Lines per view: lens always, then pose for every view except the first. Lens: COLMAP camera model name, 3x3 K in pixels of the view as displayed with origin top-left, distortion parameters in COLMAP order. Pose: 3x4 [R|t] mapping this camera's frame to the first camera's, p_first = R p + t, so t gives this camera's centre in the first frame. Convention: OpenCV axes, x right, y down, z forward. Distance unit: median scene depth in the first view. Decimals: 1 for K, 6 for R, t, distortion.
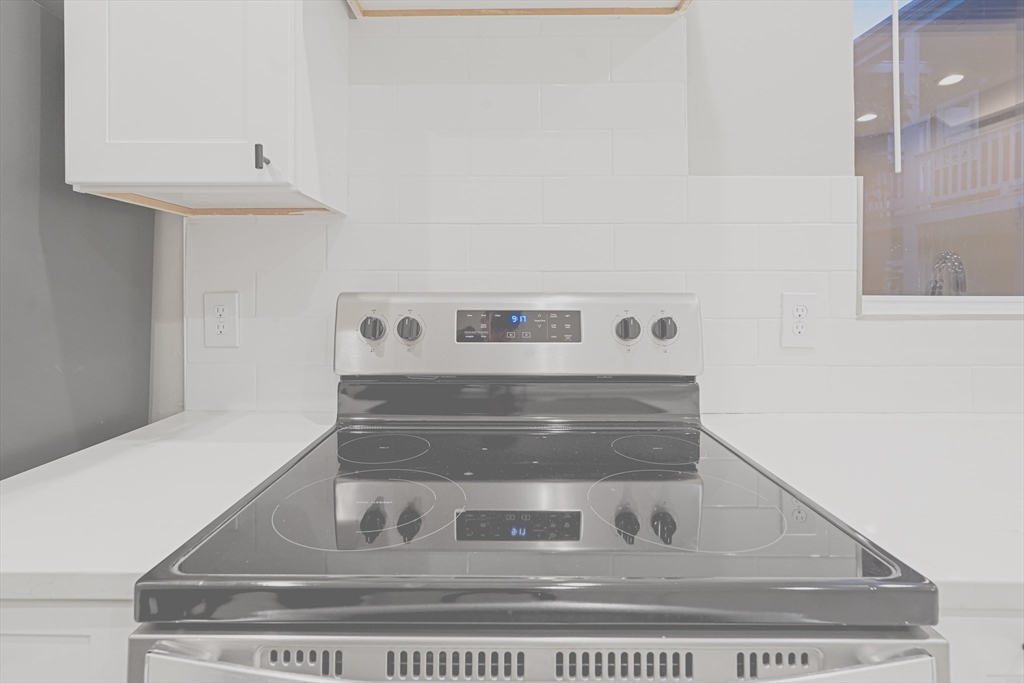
lens RADIAL K [[483.4, 0, 509.3], [0, 483.4, 289.6], [0, 0, 1]] dist [-0.000705, 0.000196]
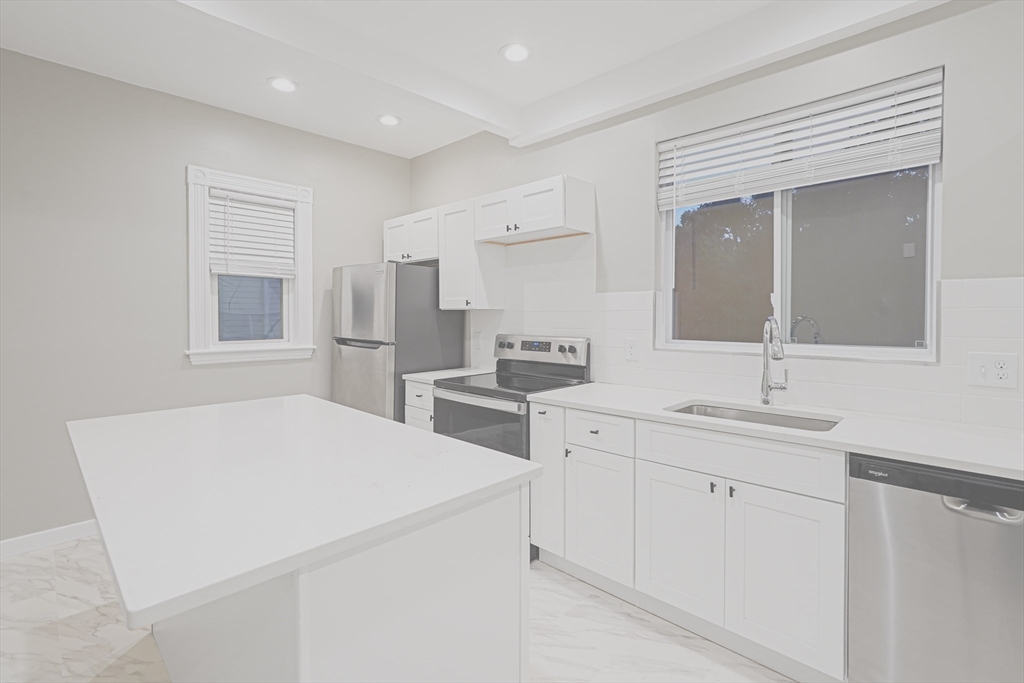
lens RADIAL K [[473.0, 0, 511.0], [0, 473.0, 319.9], [0, 0, 1]] dist [-0.002111, 0.001200]
pose [[0.724696, 0.006193, -0.689040, 2.048503], [0.003751, 0.999909, 0.012933, -0.138271], [0.689058, -0.011957, 0.724607, -1.372701]]
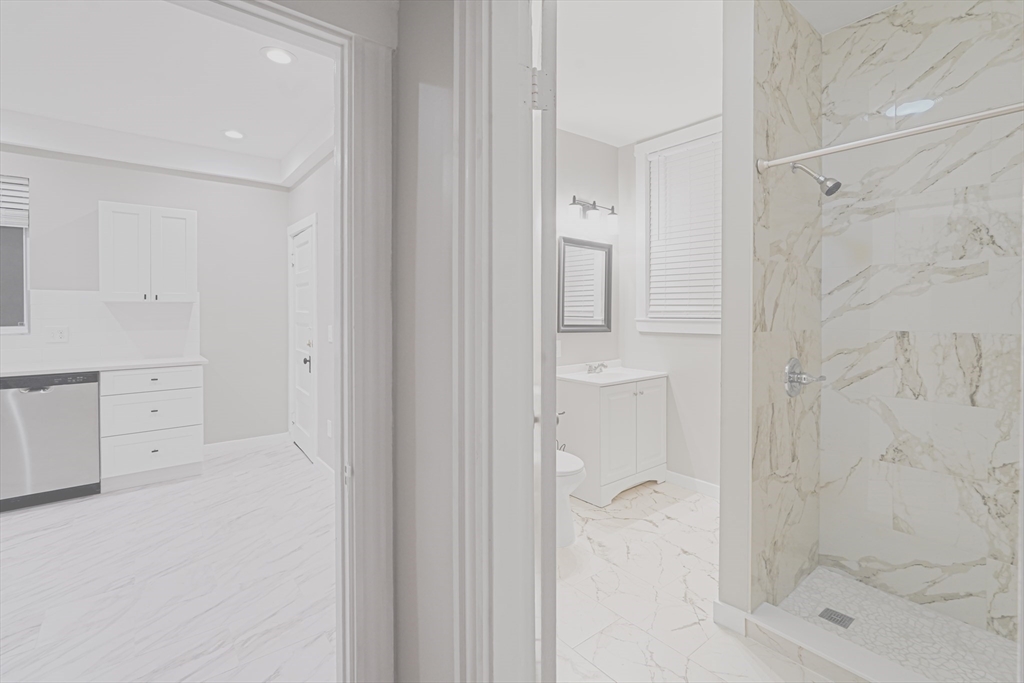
lens RADIAL K [[473.0, 0, 511.0], [0, 473.0, 319.9], [0, 0, 1]] dist [-0.002111, 0.001200]
pose [[0.760219, -0.011089, 0.649572, 2.446879], [-0.001334, 0.999826, 0.018629, -0.105969], [-0.649665, -0.015028, 0.760072, -3.845729]]
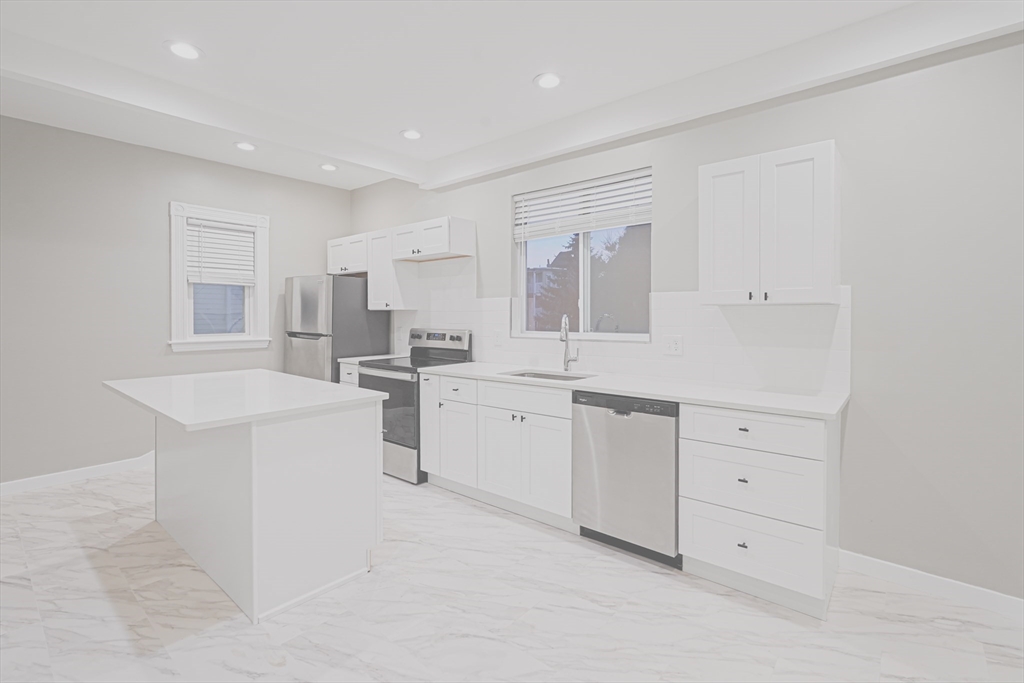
lens RADIAL K [[465.0, 0, 514.1], [0, 465.0, 315.6], [0, 0, 1]] dist [0.001703, 0.000389]
pose [[0.774649, -0.000333, -0.632391, 3.229558], [0.004664, 0.999976, 0.005188, -0.133854], [0.632374, -0.006968, 0.774632, -1.820967]]
